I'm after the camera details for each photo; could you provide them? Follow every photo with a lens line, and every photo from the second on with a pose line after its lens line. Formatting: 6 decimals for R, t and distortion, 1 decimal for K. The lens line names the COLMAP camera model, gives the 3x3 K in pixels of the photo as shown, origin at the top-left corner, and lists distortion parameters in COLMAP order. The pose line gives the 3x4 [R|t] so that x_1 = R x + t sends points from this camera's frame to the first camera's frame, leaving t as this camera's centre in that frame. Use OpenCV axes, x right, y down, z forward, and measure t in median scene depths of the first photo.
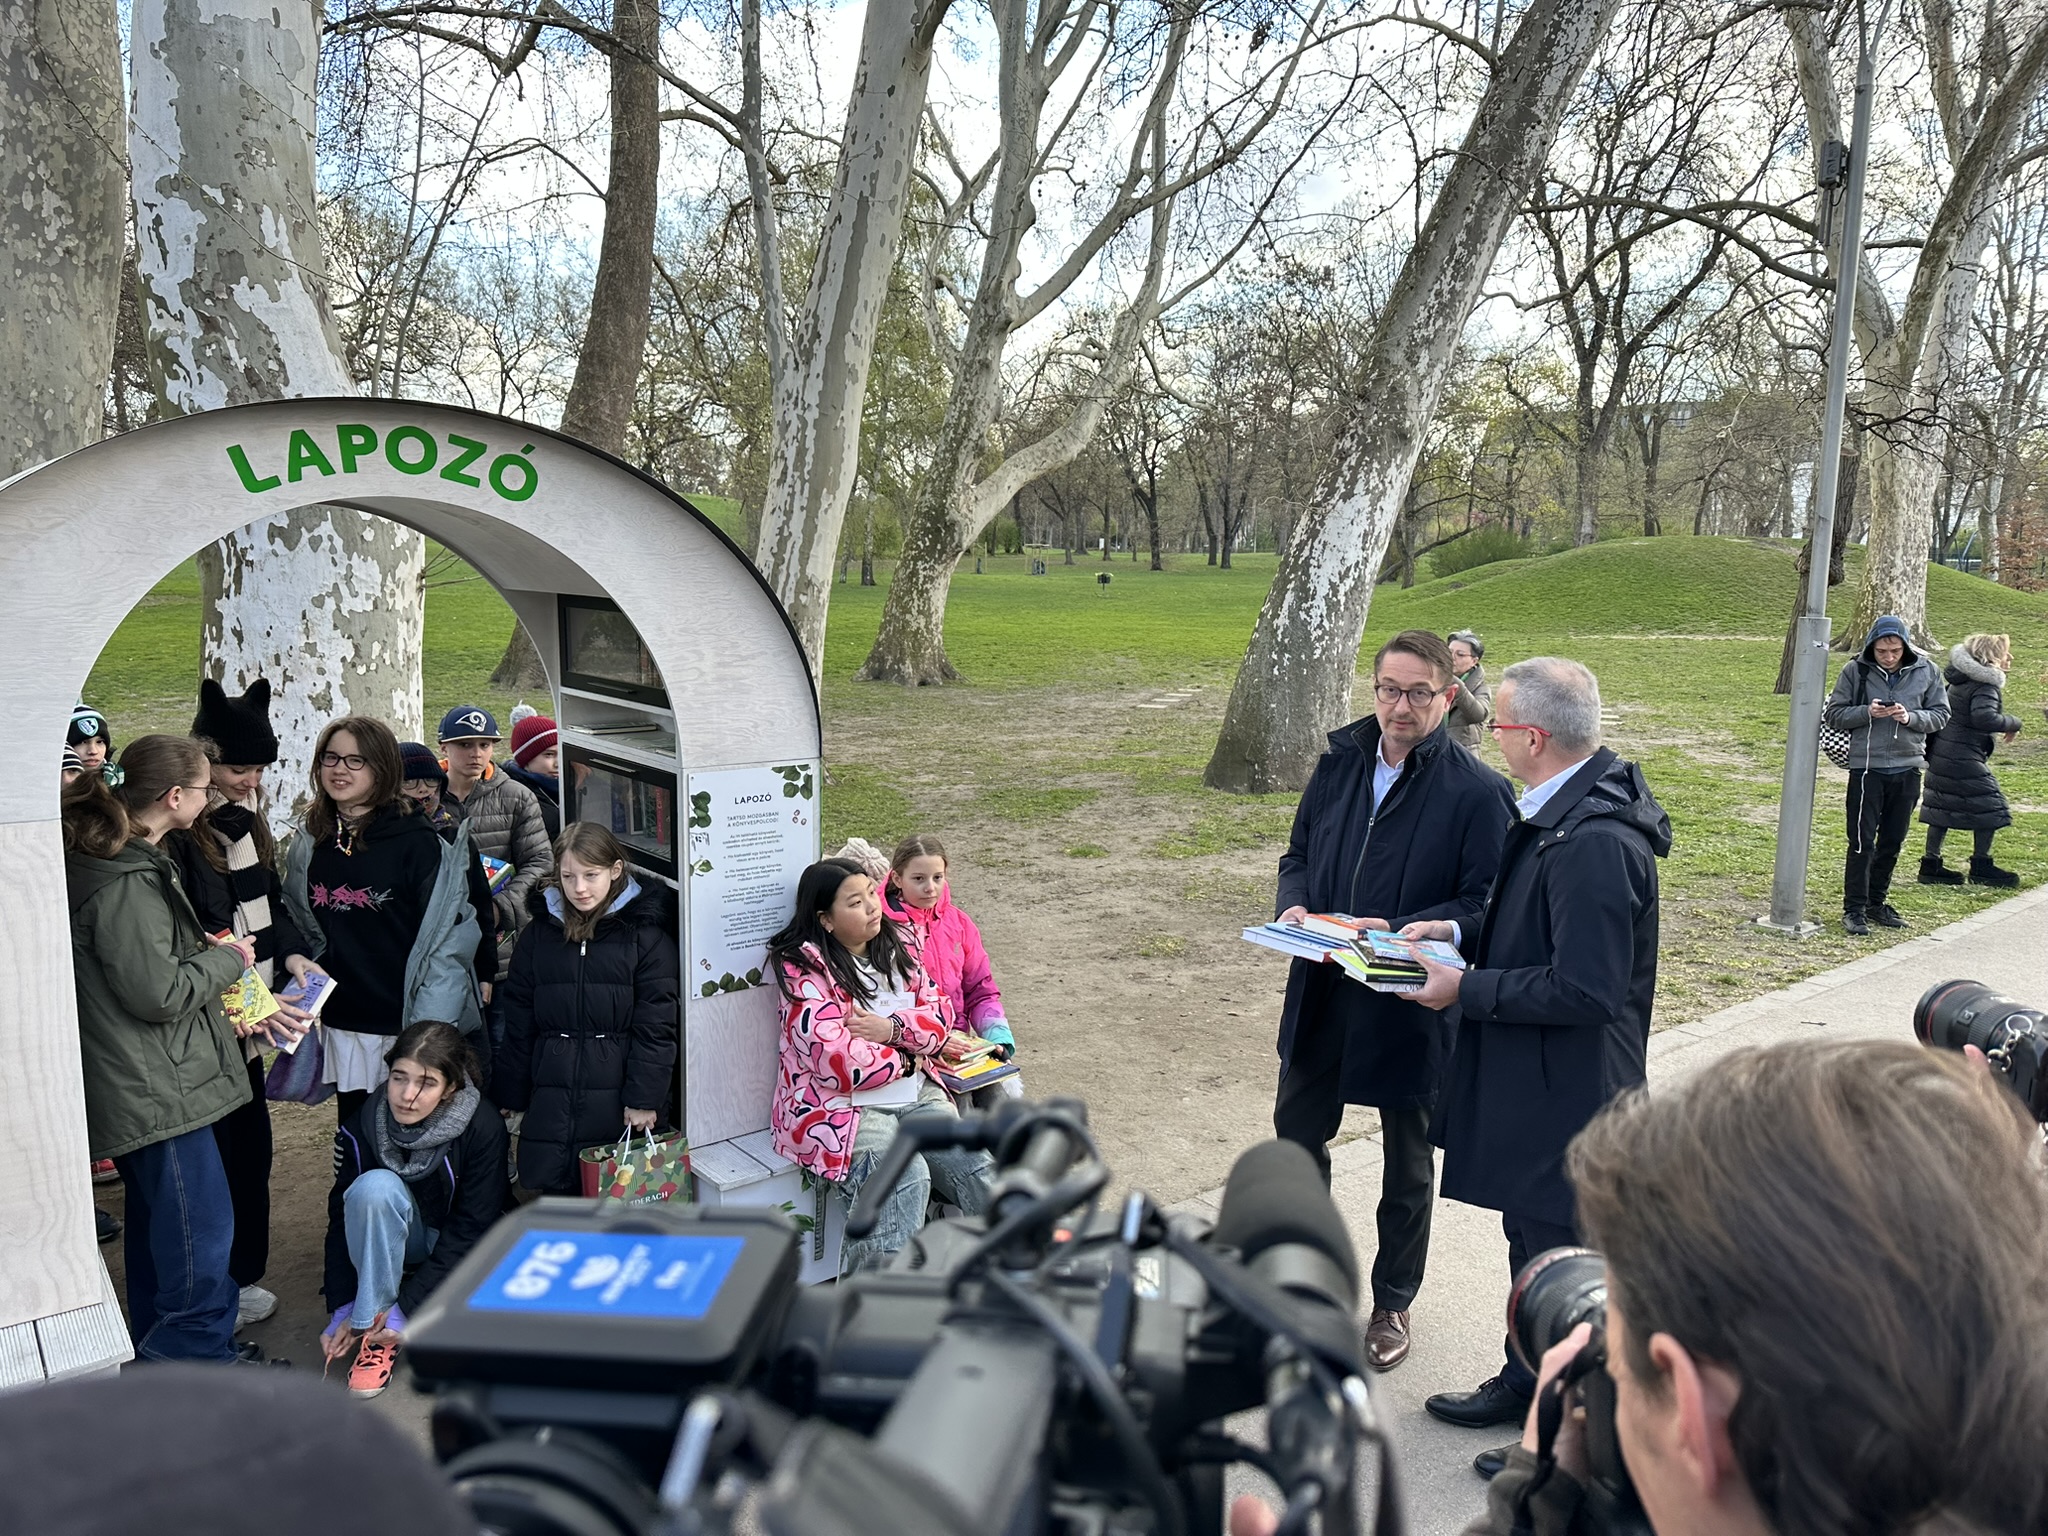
lens RADIAL K [[1452.4, 0, 1025.4], [0, 1452.4, 798.5], [0, 0, 1]] dist [0.064694, -0.071860]
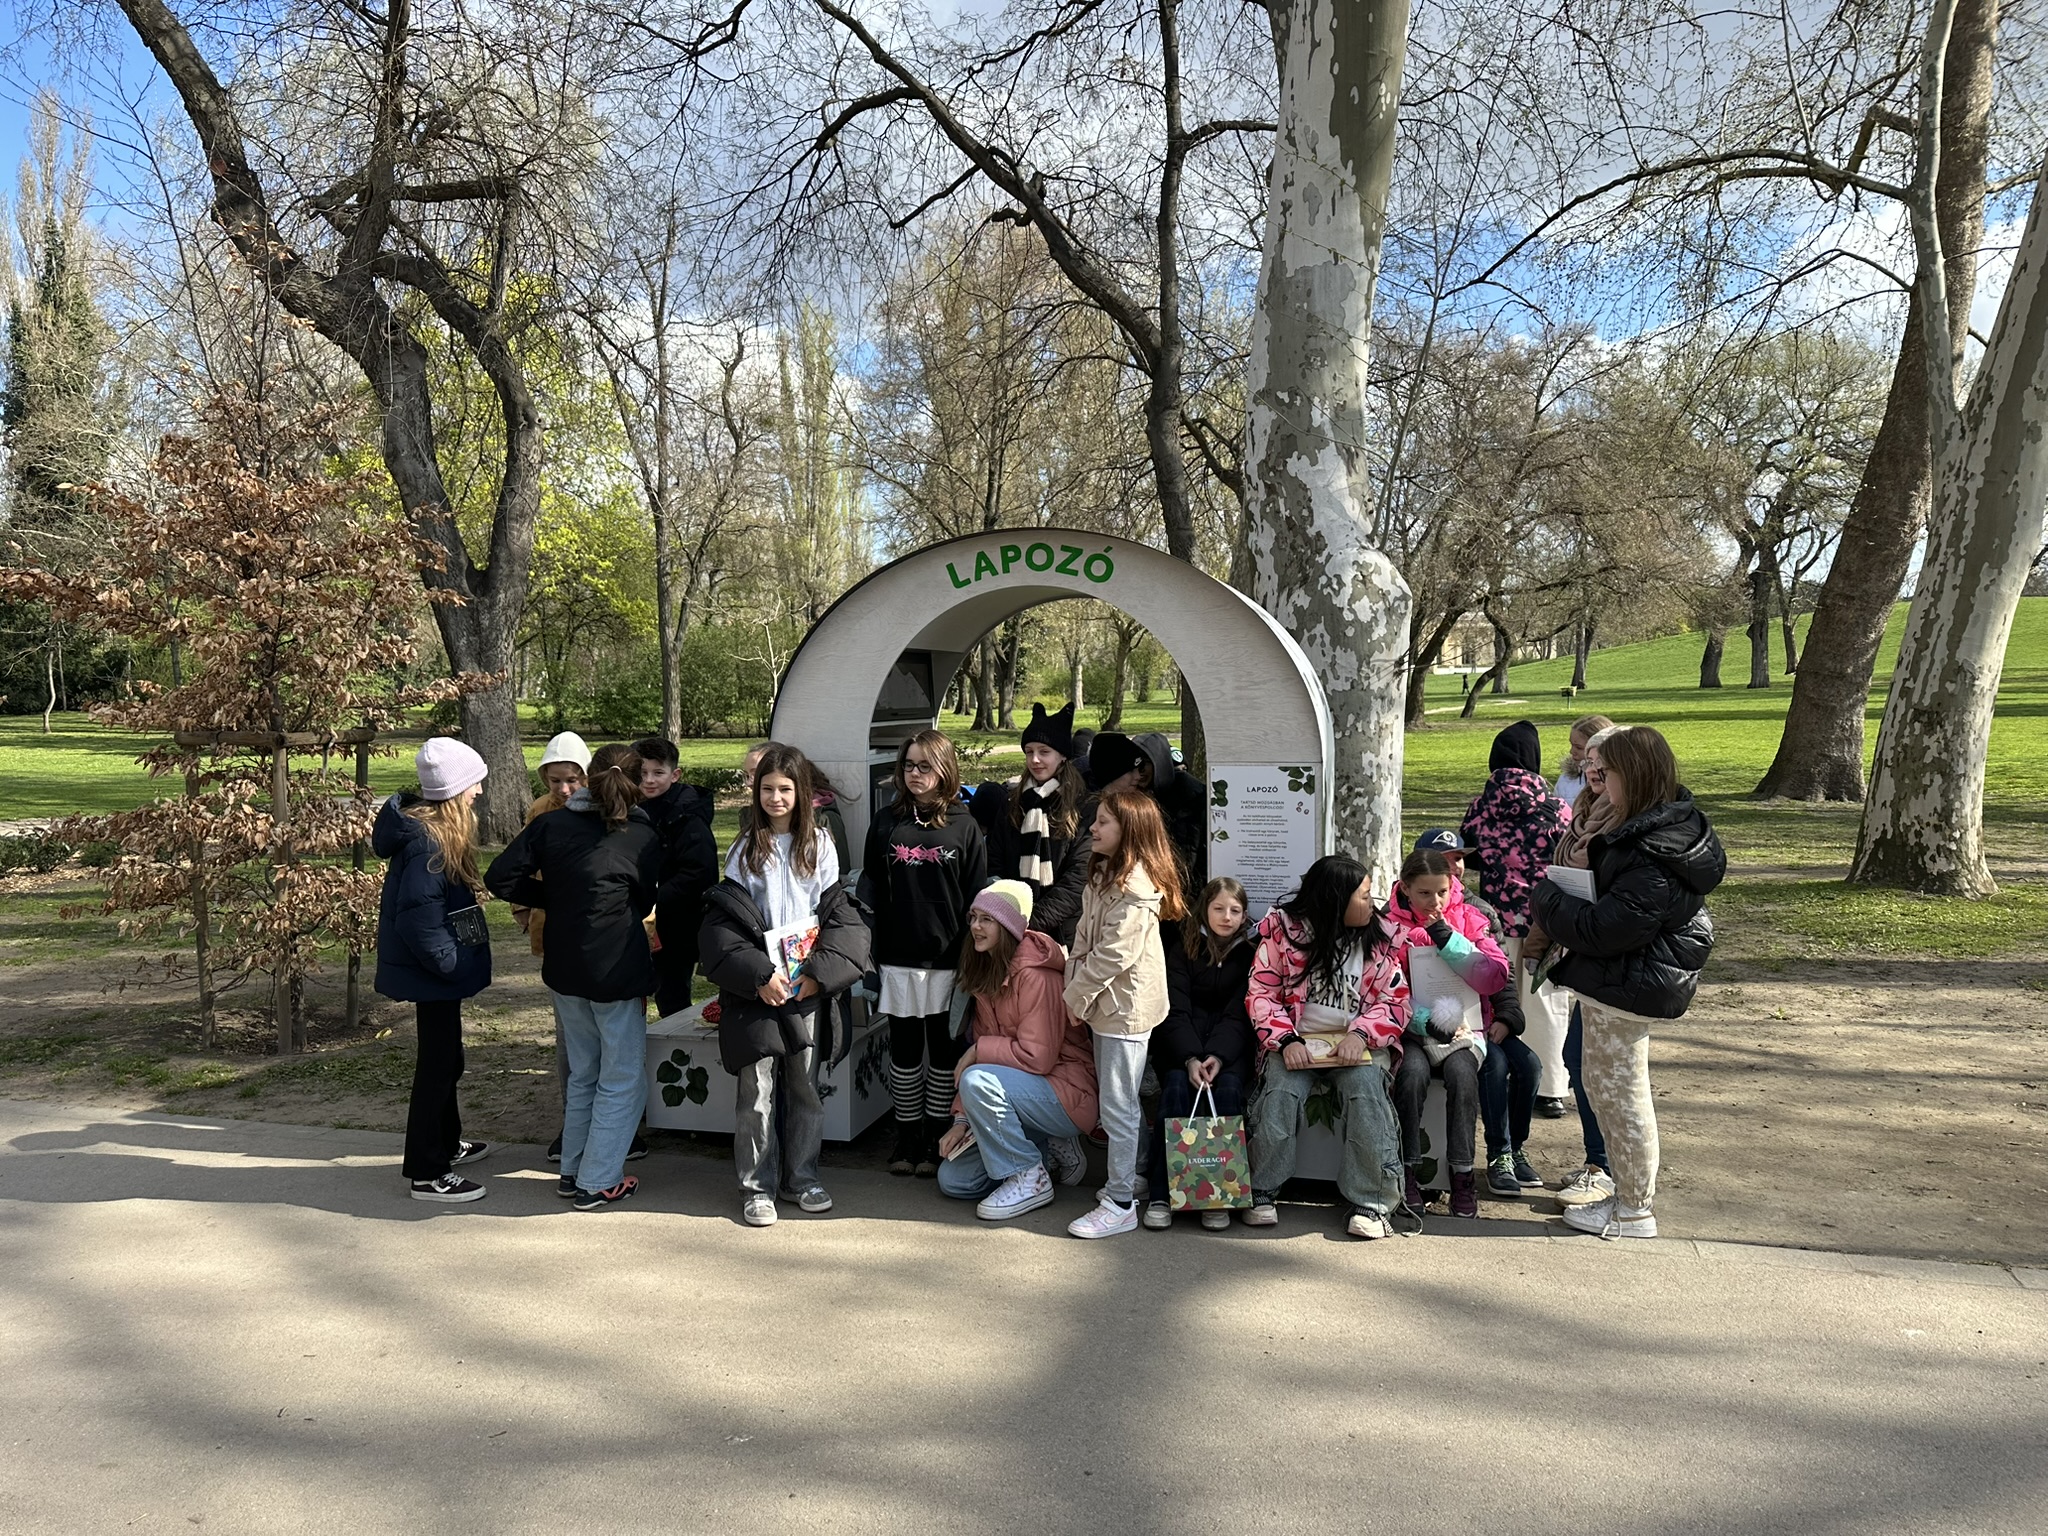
lens RADIAL K [[1418.5, 0, 1010.7], [0, 1418.5, 754.7], [0, 0, 1]] dist [0.149319, -0.156610]
pose [[0.613492, 0.014986, -0.789558, 0.369688], [-0.105864, 0.992356, -0.063422, 0.039952], [0.782573, 0.122495, 0.610389, 0.008433]]
